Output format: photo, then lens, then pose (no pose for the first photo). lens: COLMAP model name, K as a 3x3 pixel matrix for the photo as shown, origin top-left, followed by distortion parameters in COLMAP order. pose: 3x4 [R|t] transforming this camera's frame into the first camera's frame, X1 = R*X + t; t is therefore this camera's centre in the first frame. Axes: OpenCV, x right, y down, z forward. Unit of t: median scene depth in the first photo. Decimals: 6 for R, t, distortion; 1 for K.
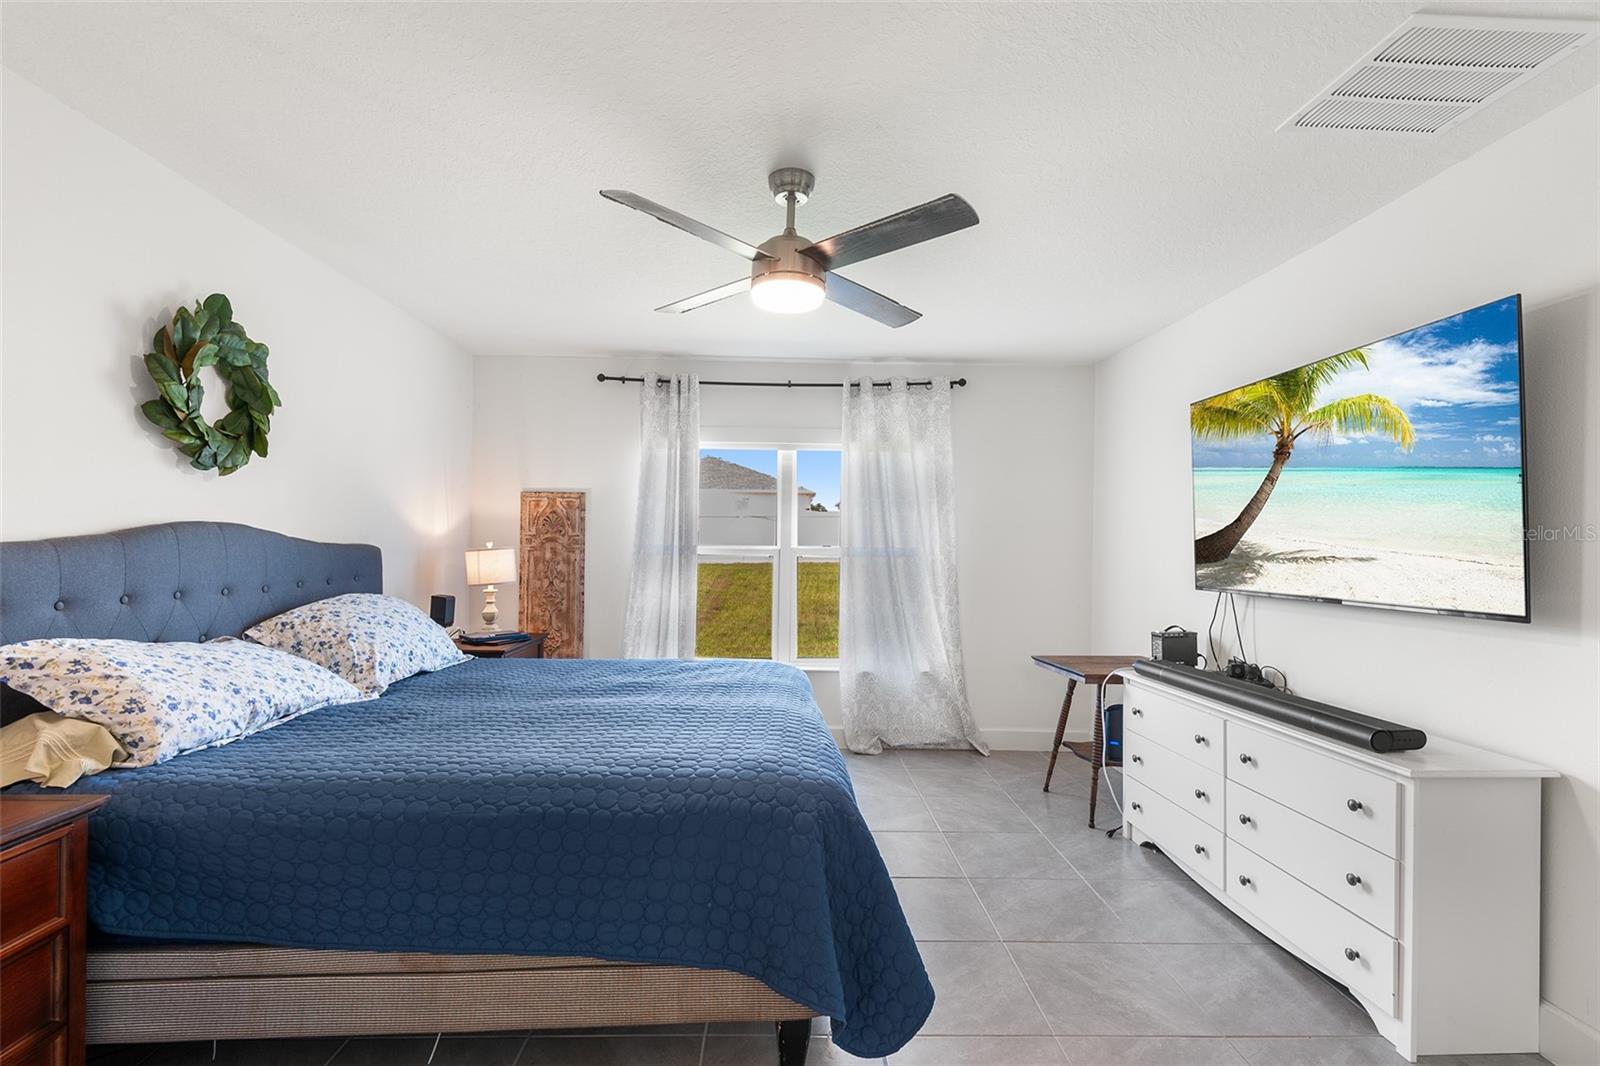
lens RADIAL K [[735.3, 0, 788.8], [0, 735.3, 541.0], [0, 0, 1]] dist [0.029339, -0.018691]
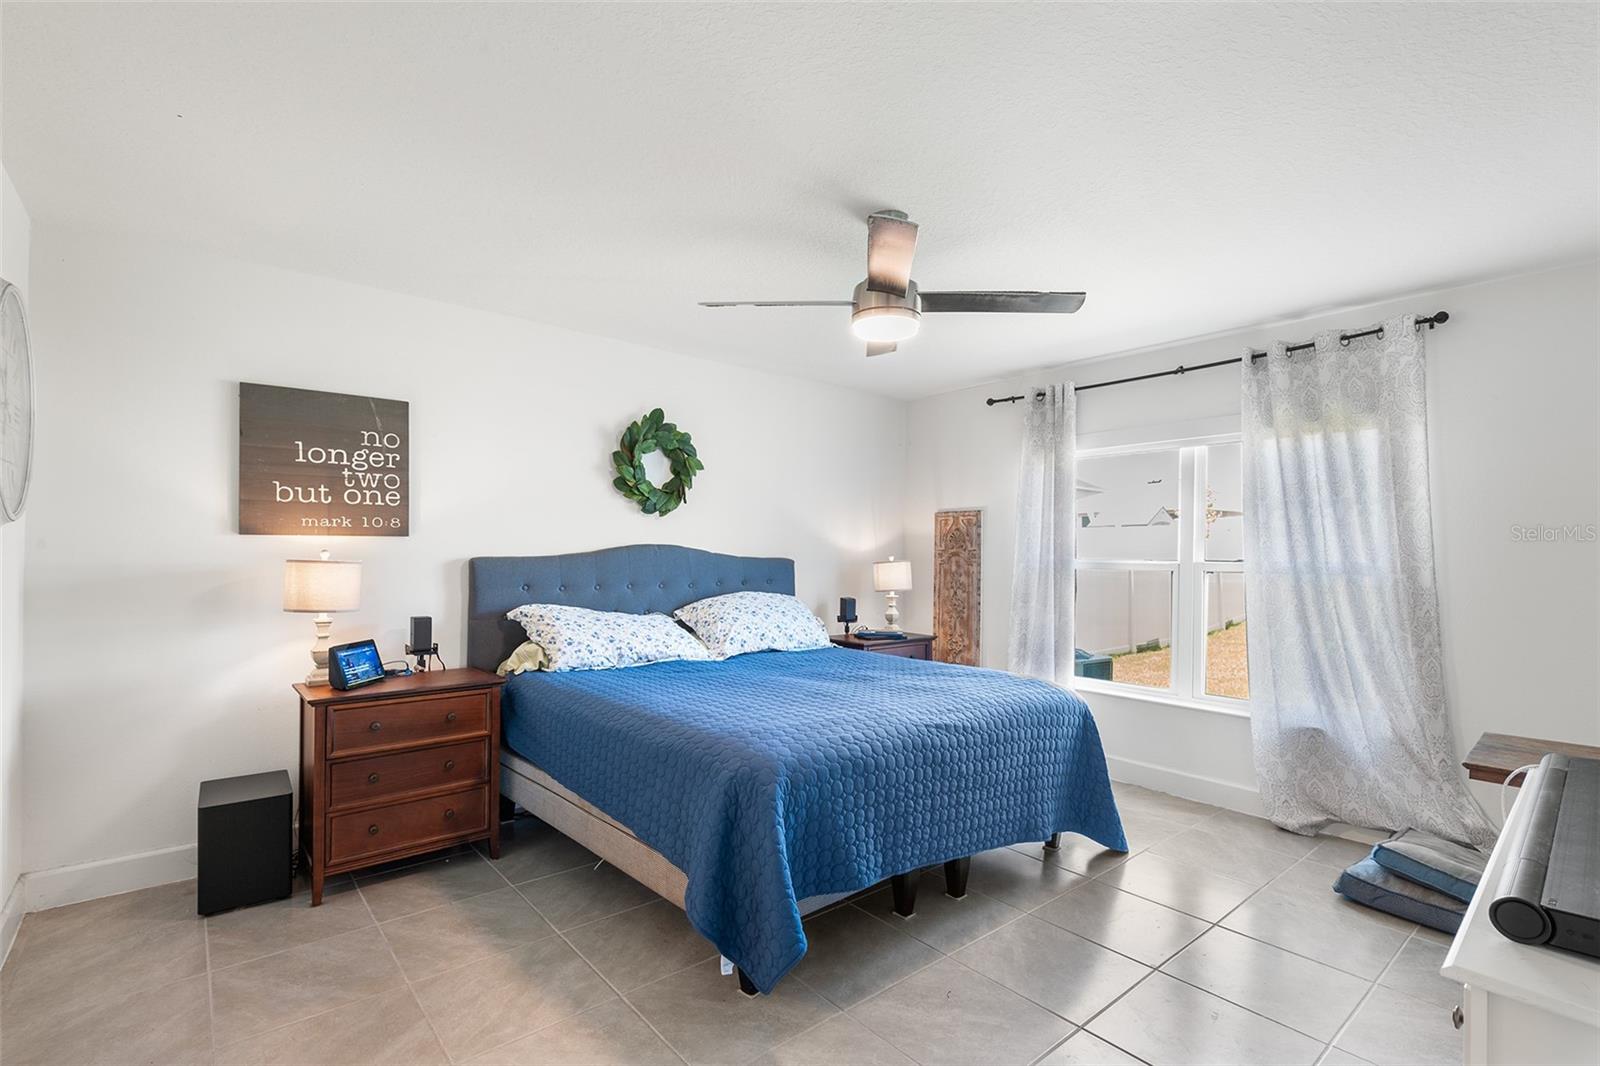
lens RADIAL K [[735.3, 0, 795.8], [0, 735.3, 550.1], [0, 0, 1]] dist [0.029339, -0.018691]
pose [[0.619263, -0.008988, -0.785132, 0.665096], [0.002552, 0.999952, -0.009434, 0.003721], [0.785179, 0.003838, 0.619257, 0.196220]]
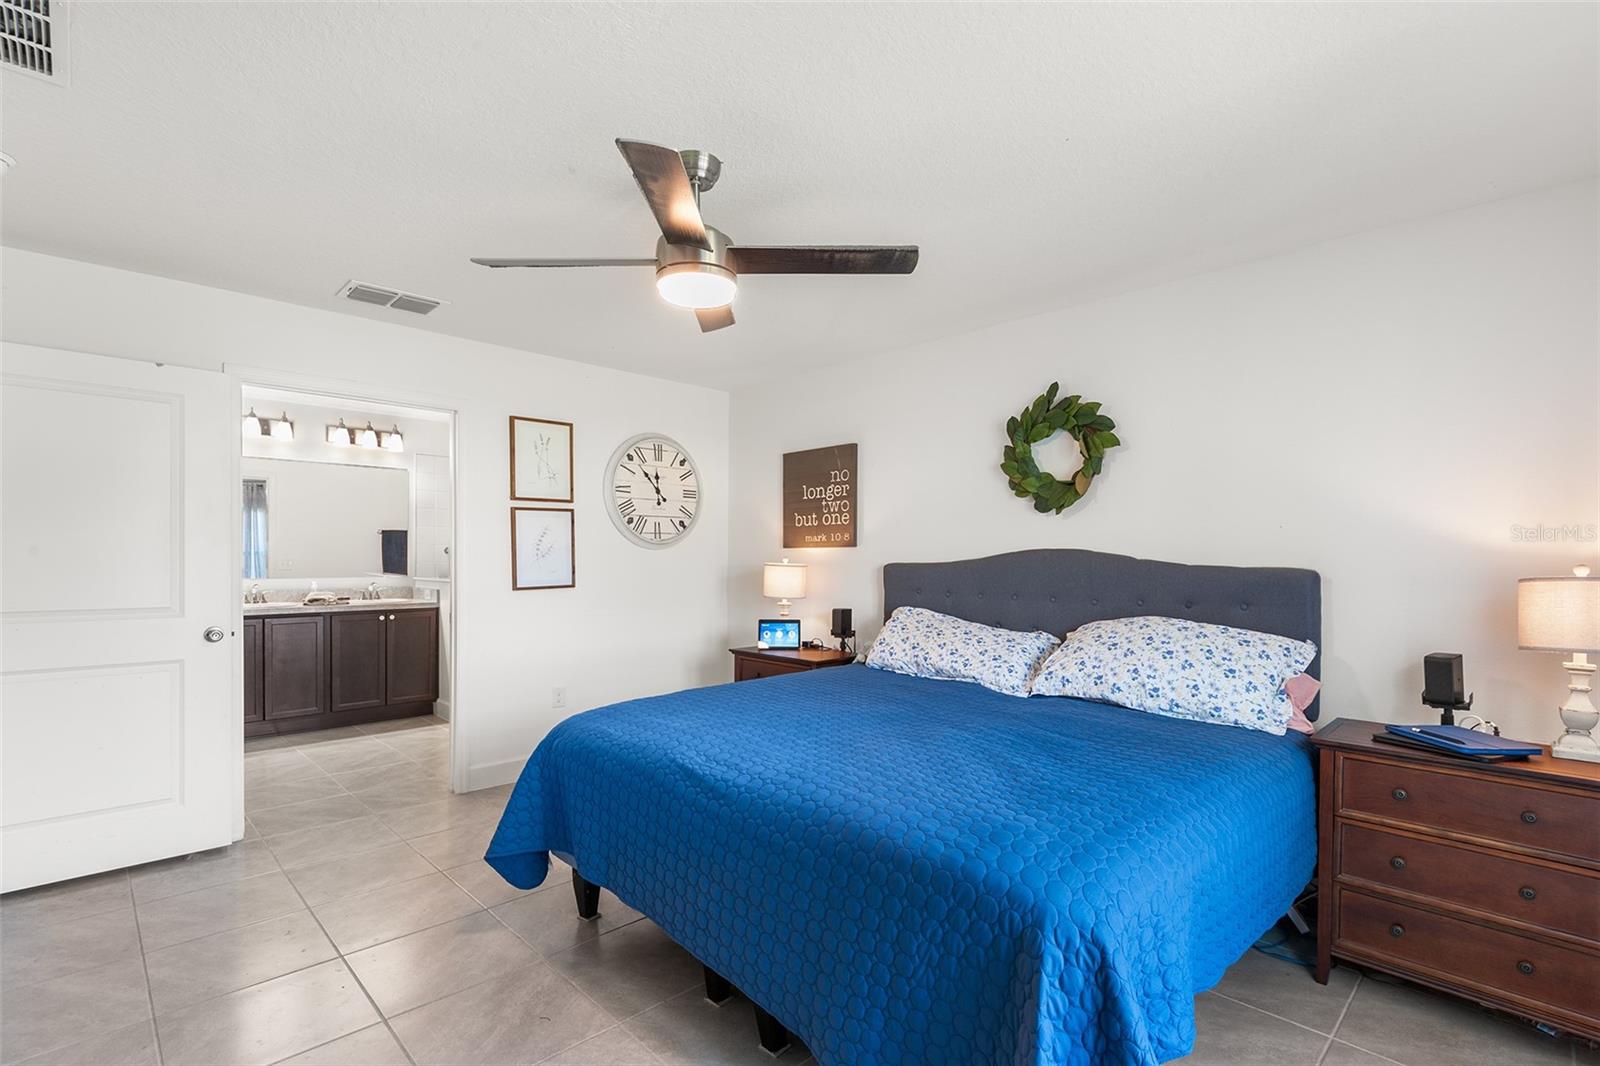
lens RADIAL K [[735.3, 0, 787.7], [0, 735.3, 559.5], [0, 0, 1]] dist [0.029339, -0.018691]
pose [[-0.745281, -0.009870, -0.666677, 0.466206], [-0.007346, 0.999951, -0.006591, 0.006949], [0.666710, -0.000014, -0.745318, 1.540115]]
